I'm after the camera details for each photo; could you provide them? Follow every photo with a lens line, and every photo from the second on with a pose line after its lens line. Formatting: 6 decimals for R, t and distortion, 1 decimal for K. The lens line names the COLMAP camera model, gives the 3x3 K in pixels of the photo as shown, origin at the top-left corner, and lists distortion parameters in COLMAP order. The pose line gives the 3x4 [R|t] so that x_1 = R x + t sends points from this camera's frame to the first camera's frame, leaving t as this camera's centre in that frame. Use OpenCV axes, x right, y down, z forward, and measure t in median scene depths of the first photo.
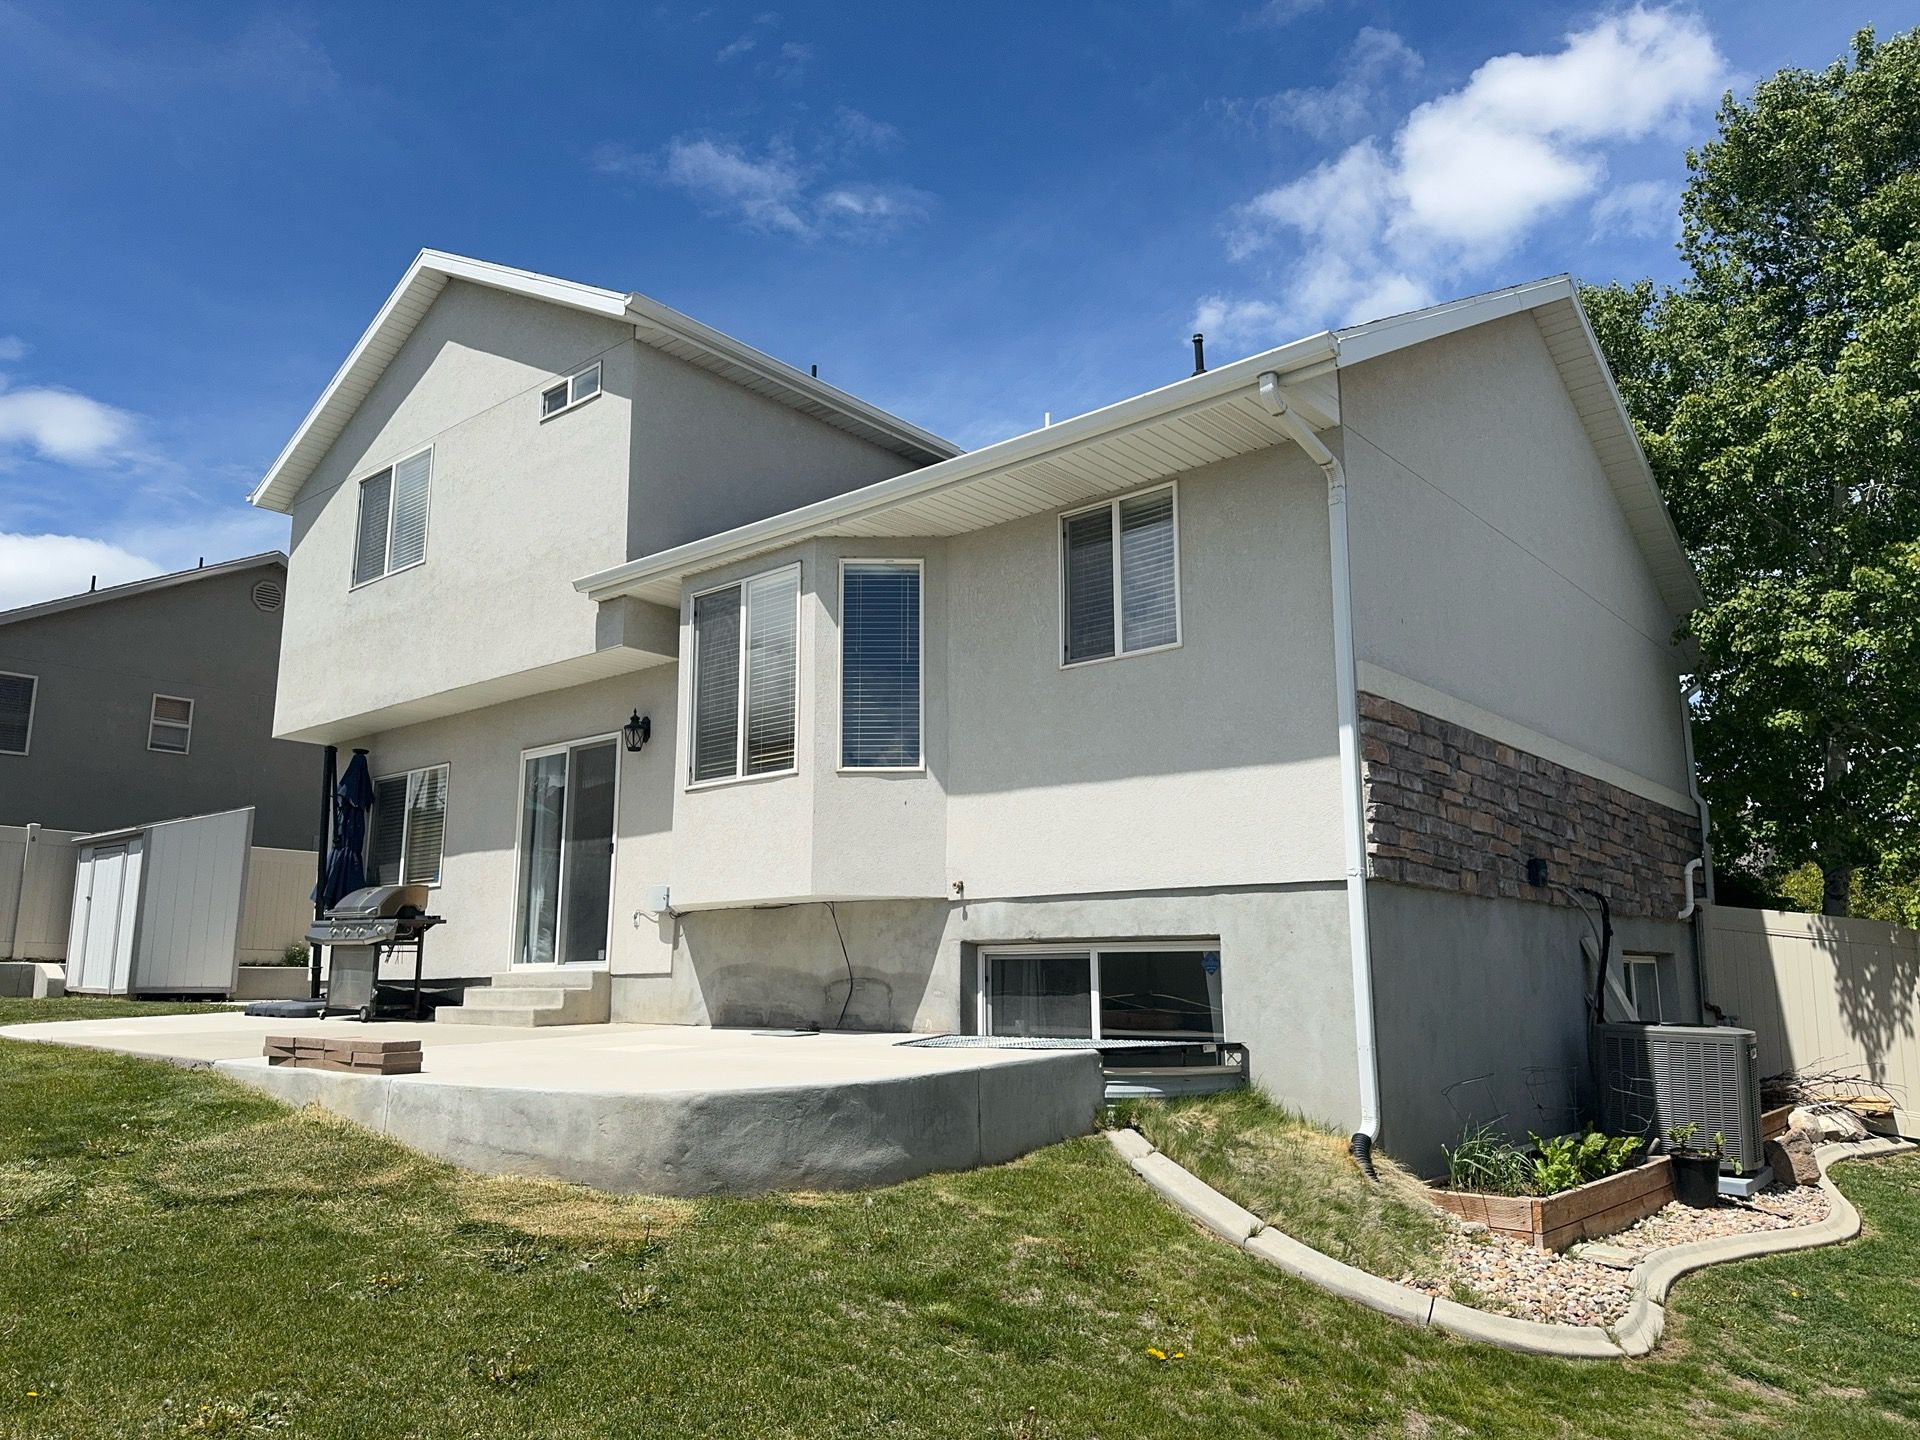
lens RADIAL K [[1352.7, 0, 933.6], [0, 1352.7, 723.0], [0, 0, 1]] dist [0.124898, -0.220767]
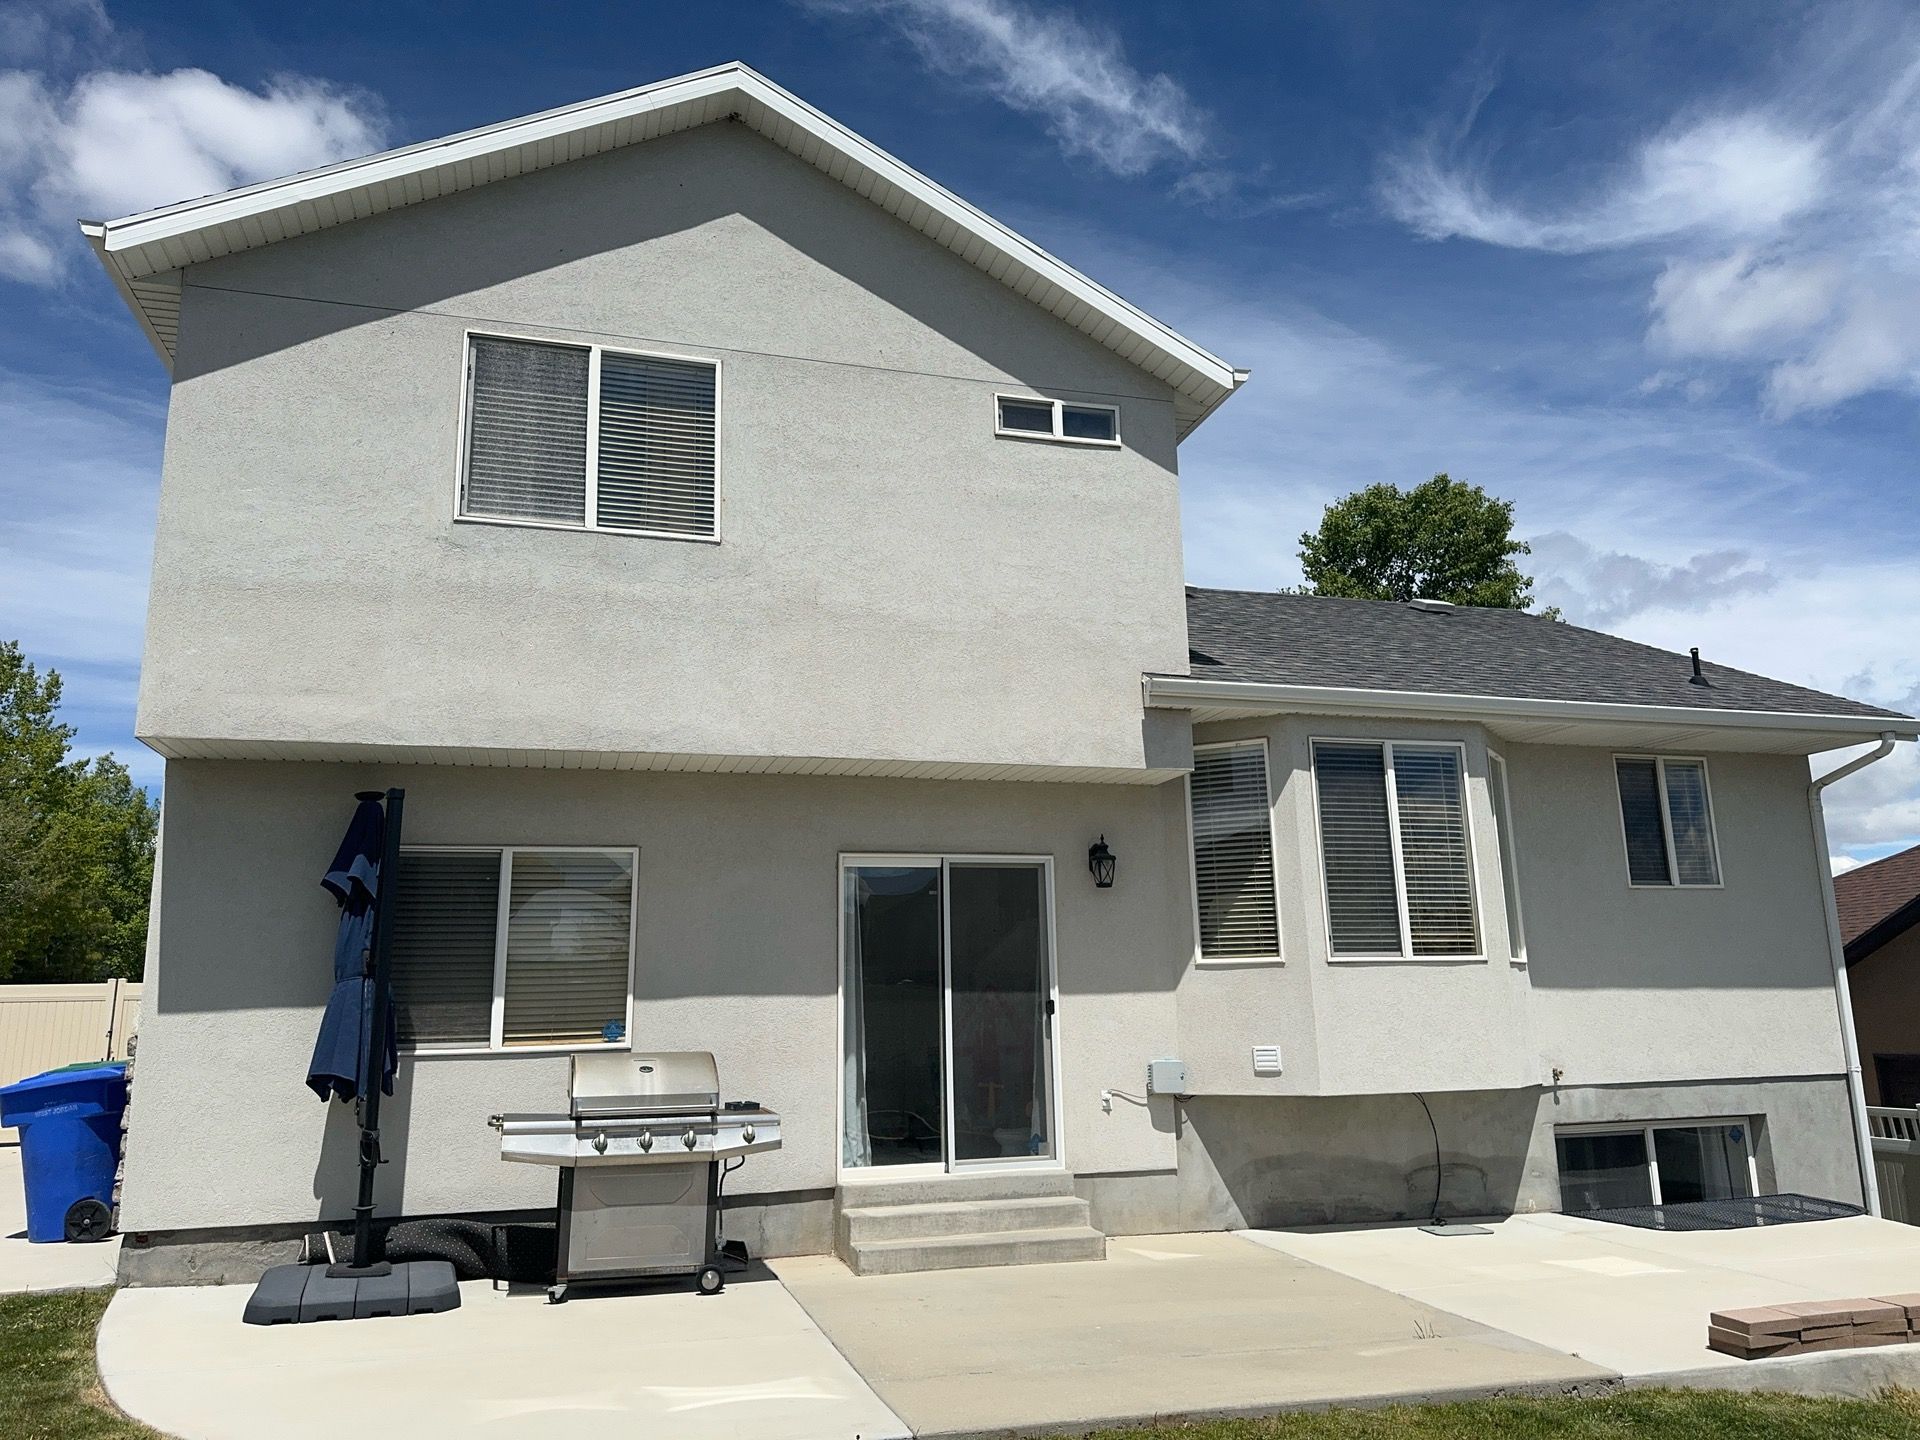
lens RADIAL K [[1352.7, 0, 933.6], [0, 1352.7, 723.0], [0, 0, 1]] dist [0.124898, -0.220767]
pose [[0.541176, 0.168077, 0.823941, -1.053461], [-0.139265, 0.984205, -0.109299, 0.028838], [-0.829297, -0.055596, 0.556035, 0.703988]]
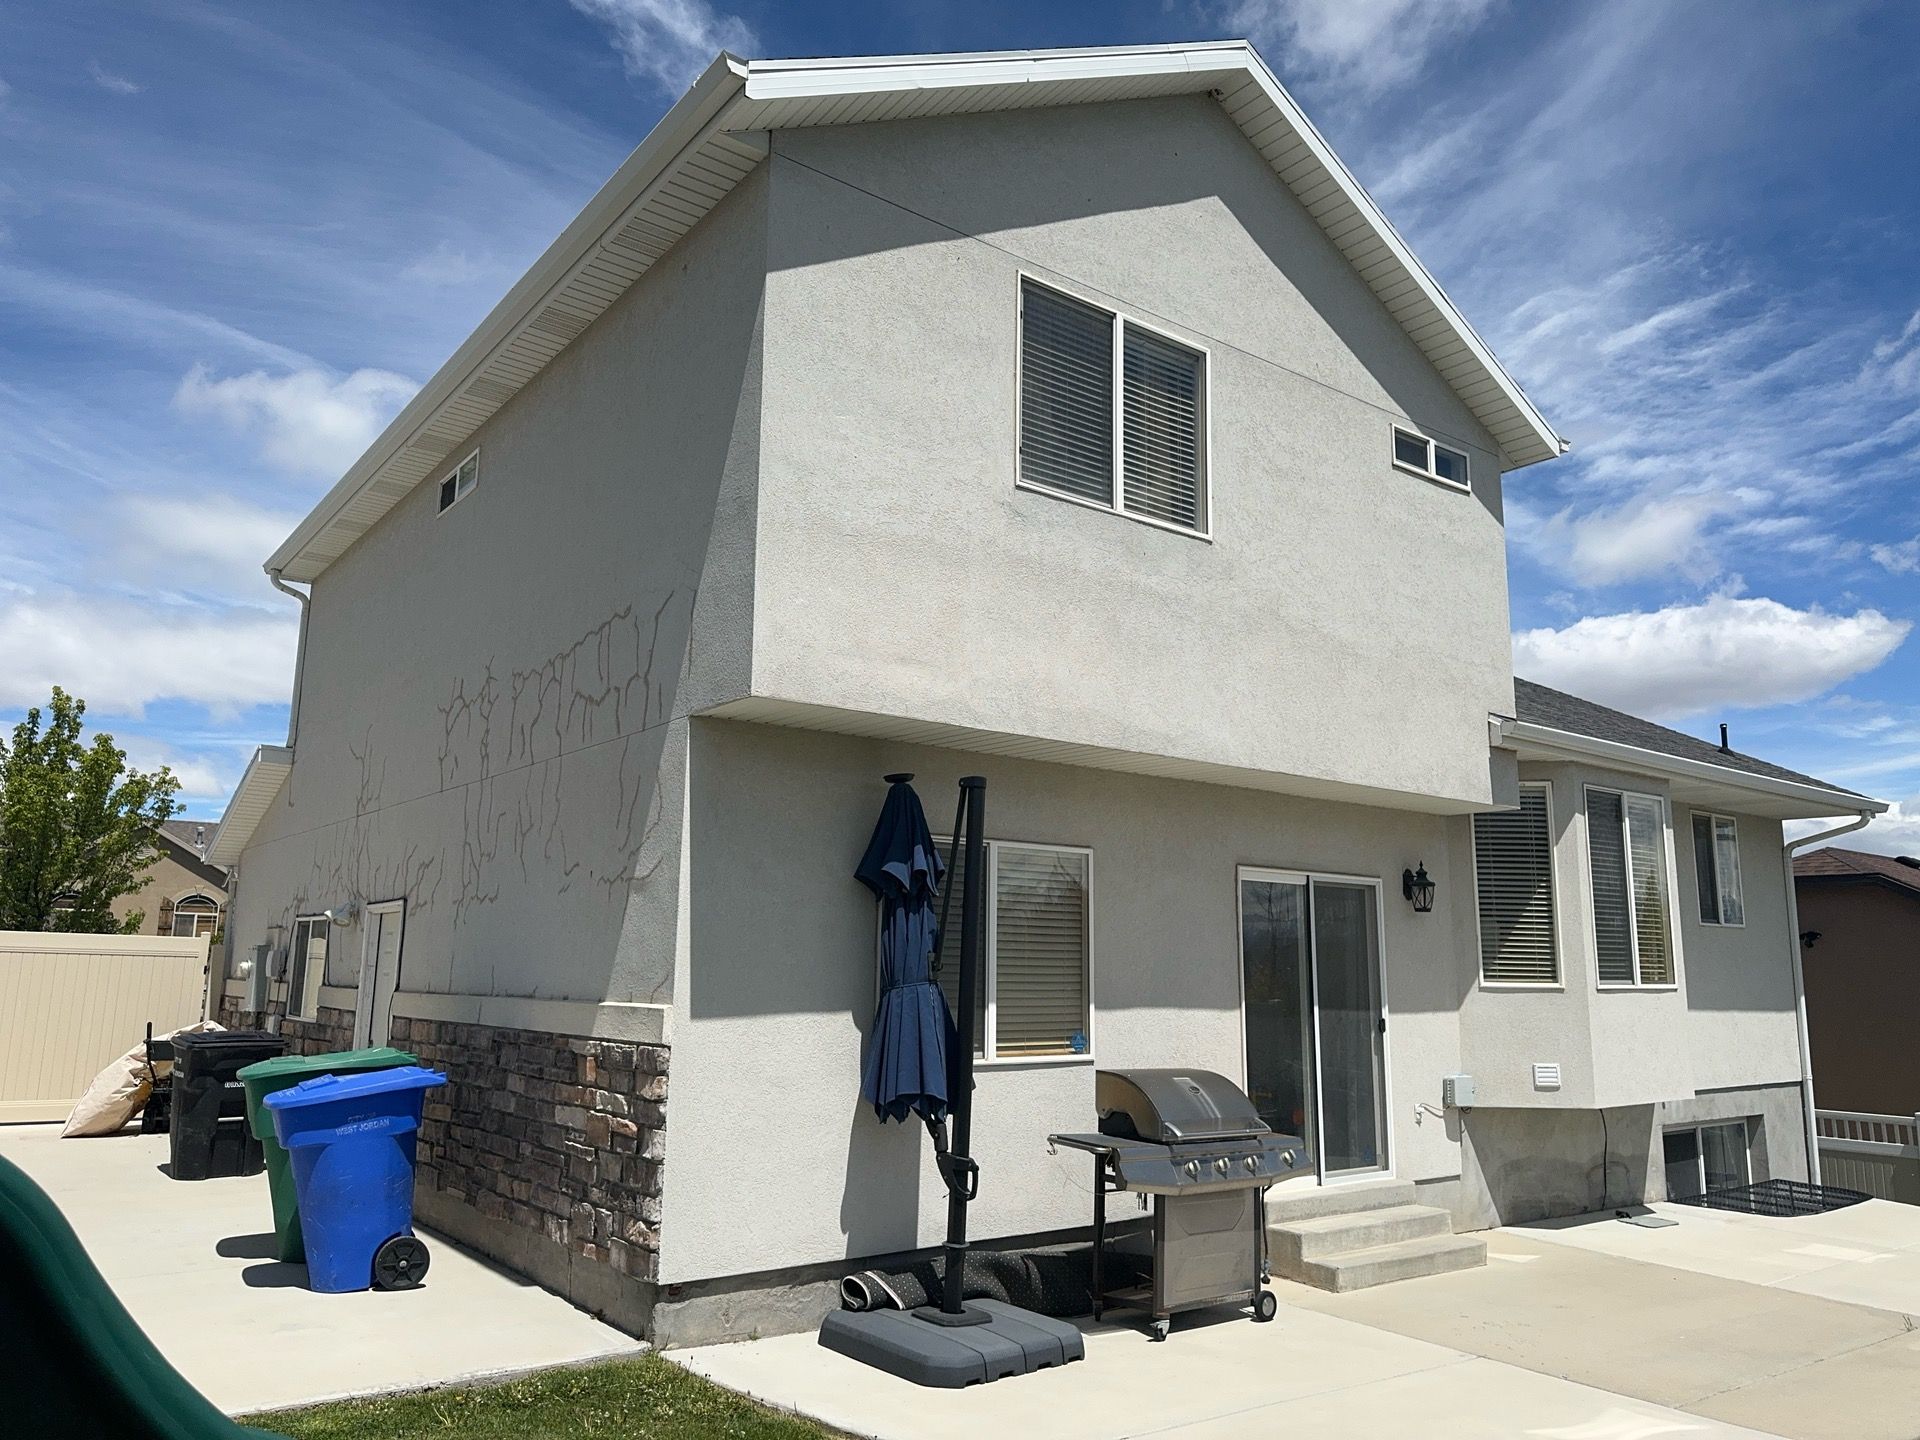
lens RADIAL K [[1352.7, 0, 933.6], [0, 1352.7, 723.0], [0, 0, 1]] dist [0.124898, -0.220767]
pose [[0.209823, 0.176427, 0.961690, -1.240059], [-0.200823, 0.970391, -0.134207, 0.090333], [-0.956893, -0.164969, 0.239041, 1.217075]]
